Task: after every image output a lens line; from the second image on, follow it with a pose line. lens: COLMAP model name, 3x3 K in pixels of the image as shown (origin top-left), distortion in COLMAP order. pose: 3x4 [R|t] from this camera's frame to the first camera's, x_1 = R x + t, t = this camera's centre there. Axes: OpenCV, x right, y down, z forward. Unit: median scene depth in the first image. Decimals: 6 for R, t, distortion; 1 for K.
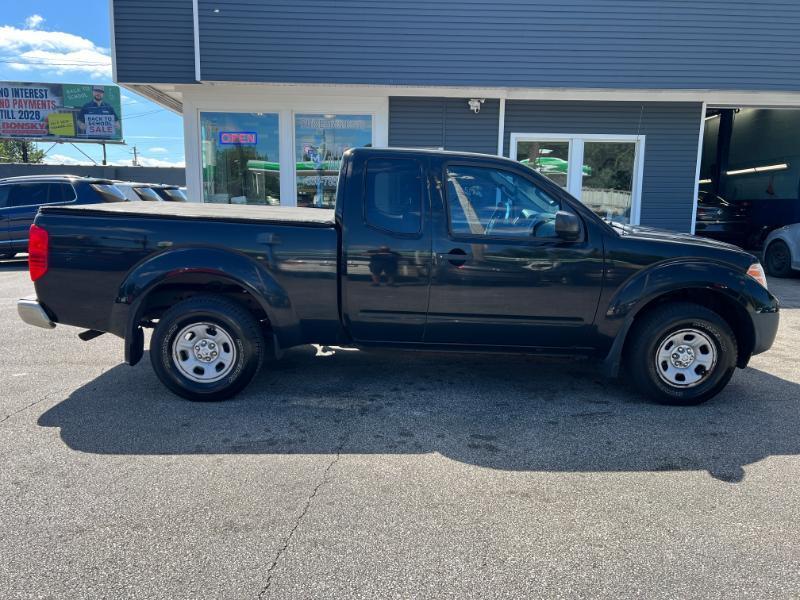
lens RADIAL K [[607.8, 0, 398.7], [0, 607.8, 300.0], [0, 0, 1]] dist [0.045239, -0.049901]
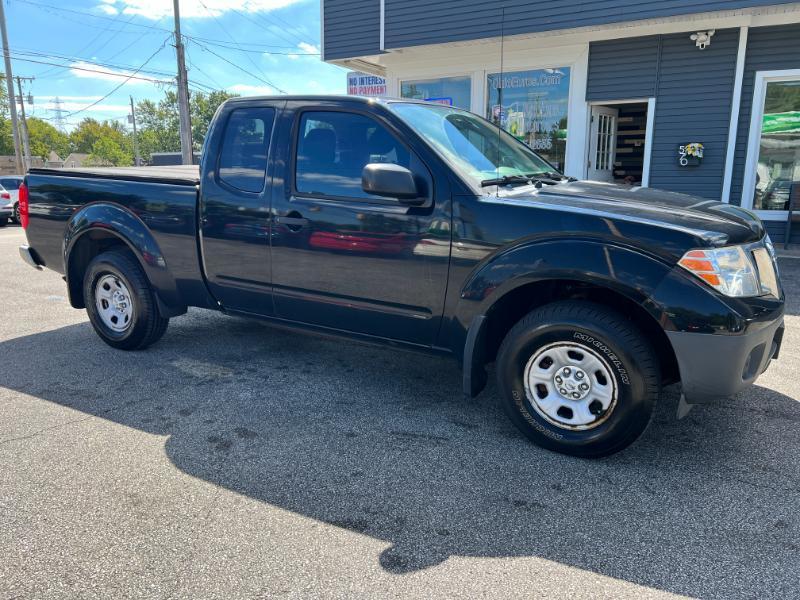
lens RADIAL K [[607.8, 0, 398.7], [0, 607.8, 300.0], [0, 0, 1]] dist [0.045239, -0.049901]
pose [[0.846175, 0.098217, -0.523777, 0.649464], [-0.075984, 0.995063, 0.063837, -0.025552], [0.527461, -0.014219, 0.849460, 0.340473]]
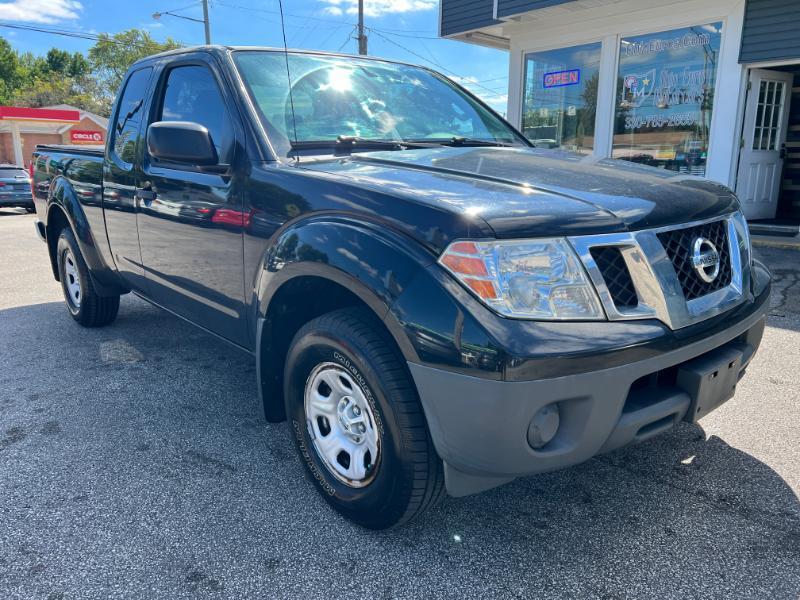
lens RADIAL K [[613.5, 0, 400.0], [0, 613.5, 300.0], [0, 0, 1]] dist [0.037568, -0.039468]
pose [[0.631893, 0.156731, -0.759043, 0.848474], [-0.115457, 0.987448, 0.107776, -0.058037], [0.766408, 0.019534, 0.642057, 0.723414]]
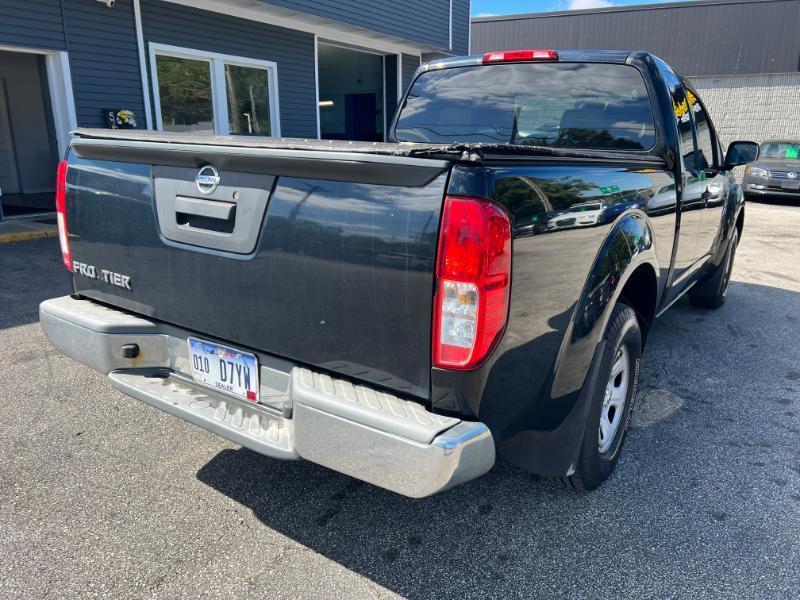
lens RADIAL K [[610.6, 0, 410.5], [0, 610.6, 295.3], [0, 0, 1]] dist [0.046691, -0.052127]
pose [[0.574737, -0.207676, 0.791548, -0.839729], [0.132707, 0.978112, 0.160267, -0.122416], [-0.807506, 0.012932, 0.589717, 0.789785]]
